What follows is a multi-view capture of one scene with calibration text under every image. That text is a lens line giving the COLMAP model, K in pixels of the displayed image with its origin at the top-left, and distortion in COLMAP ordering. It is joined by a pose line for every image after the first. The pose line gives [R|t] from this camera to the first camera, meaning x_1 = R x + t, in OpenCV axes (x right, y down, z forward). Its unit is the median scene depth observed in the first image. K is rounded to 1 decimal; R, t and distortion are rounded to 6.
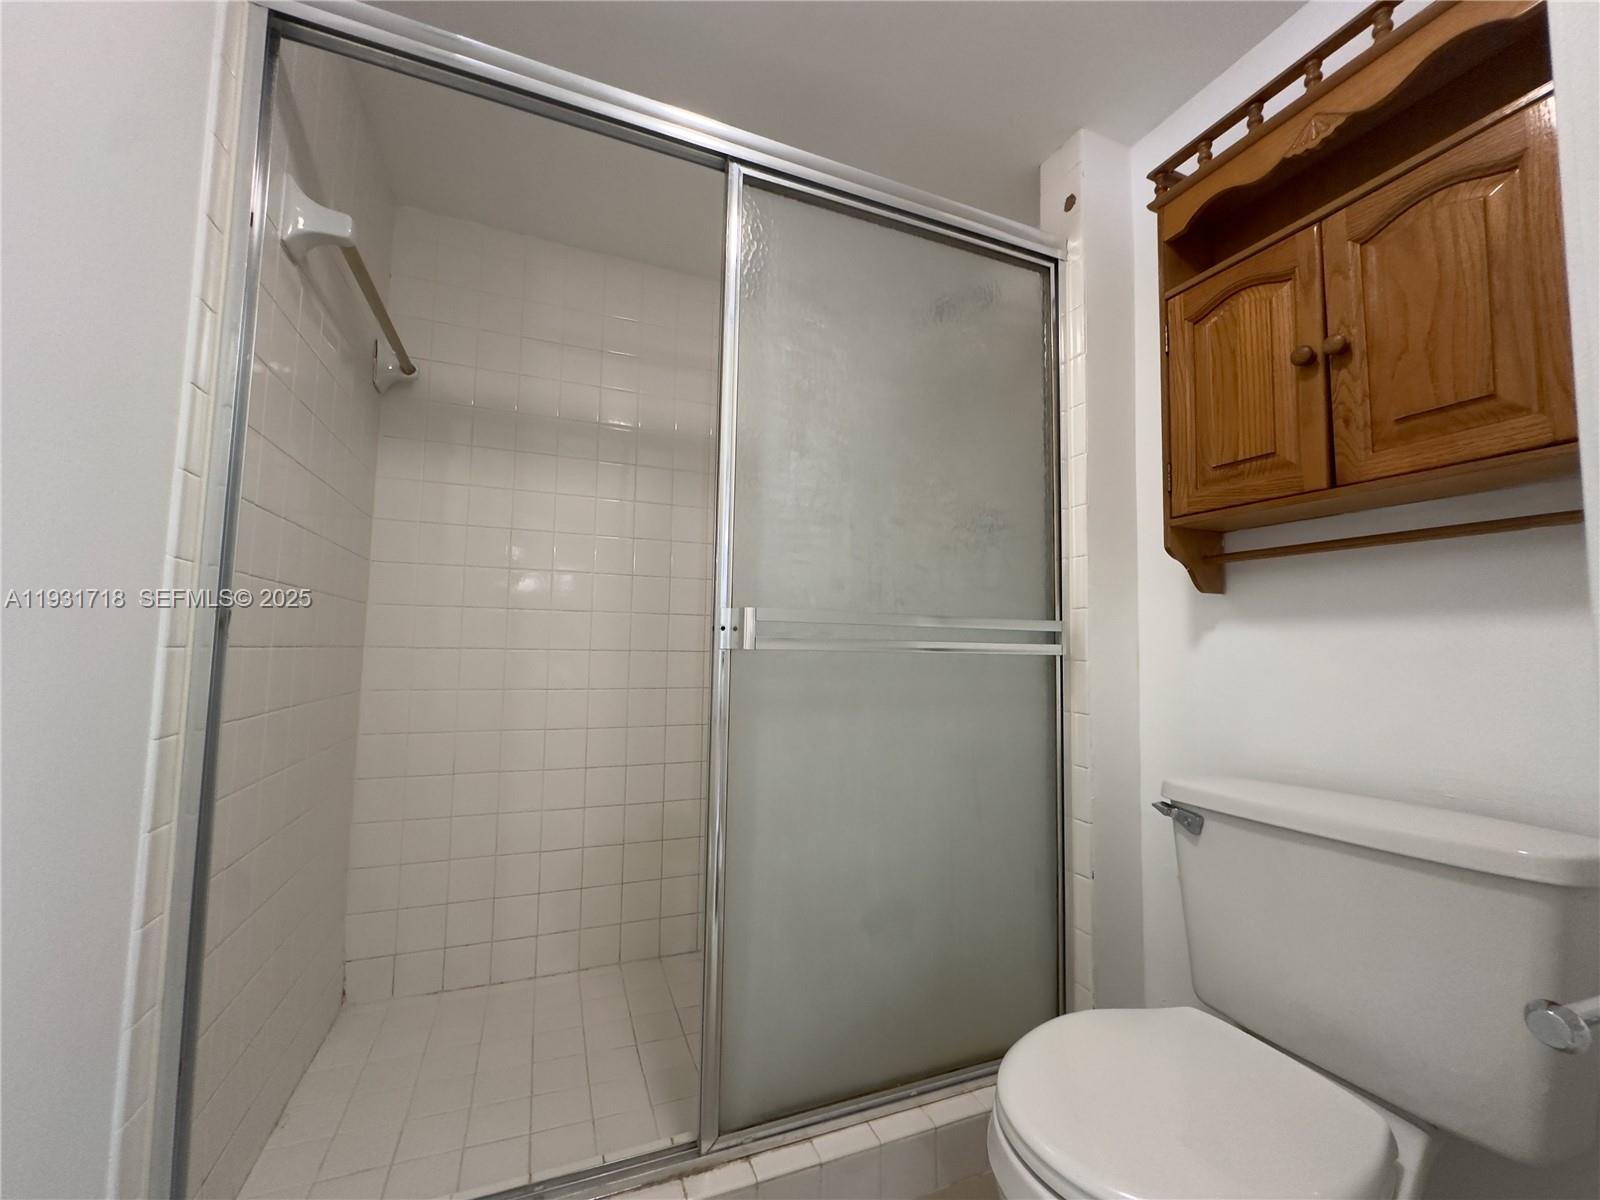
lens RADIAL K [[640.1, 0, 799.2], [0, 640.1, 600.9], [0, 0, 1]] dist [-0.003981, 0.000408]
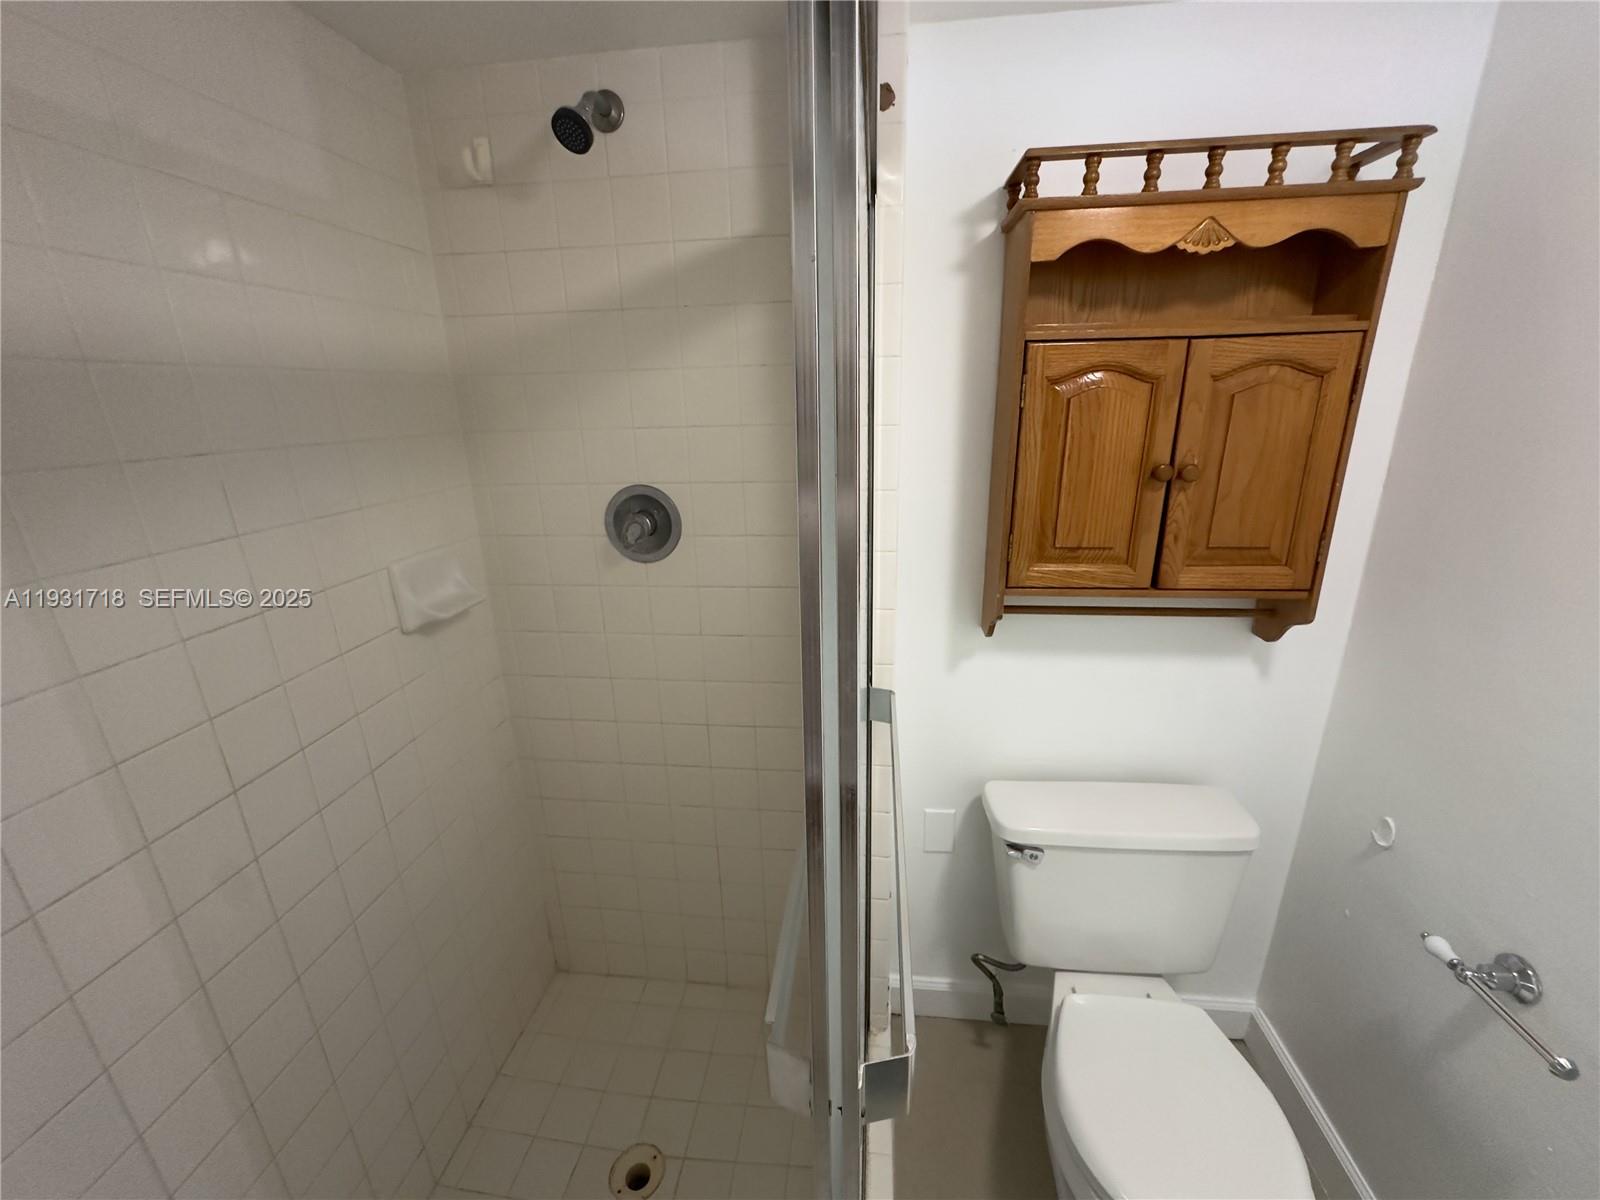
lens RADIAL K [[640.1, 0, 799.8], [0, 640.1, 605.1], [0, 0, 1]] dist [-0.003981, 0.000408]
pose [[0.472877, -0.293555, 0.830791, -0.504781], [-0.029616, 0.937043, 0.347956, -0.553469], [-0.880631, -0.189145, 0.434412, 1.064993]]
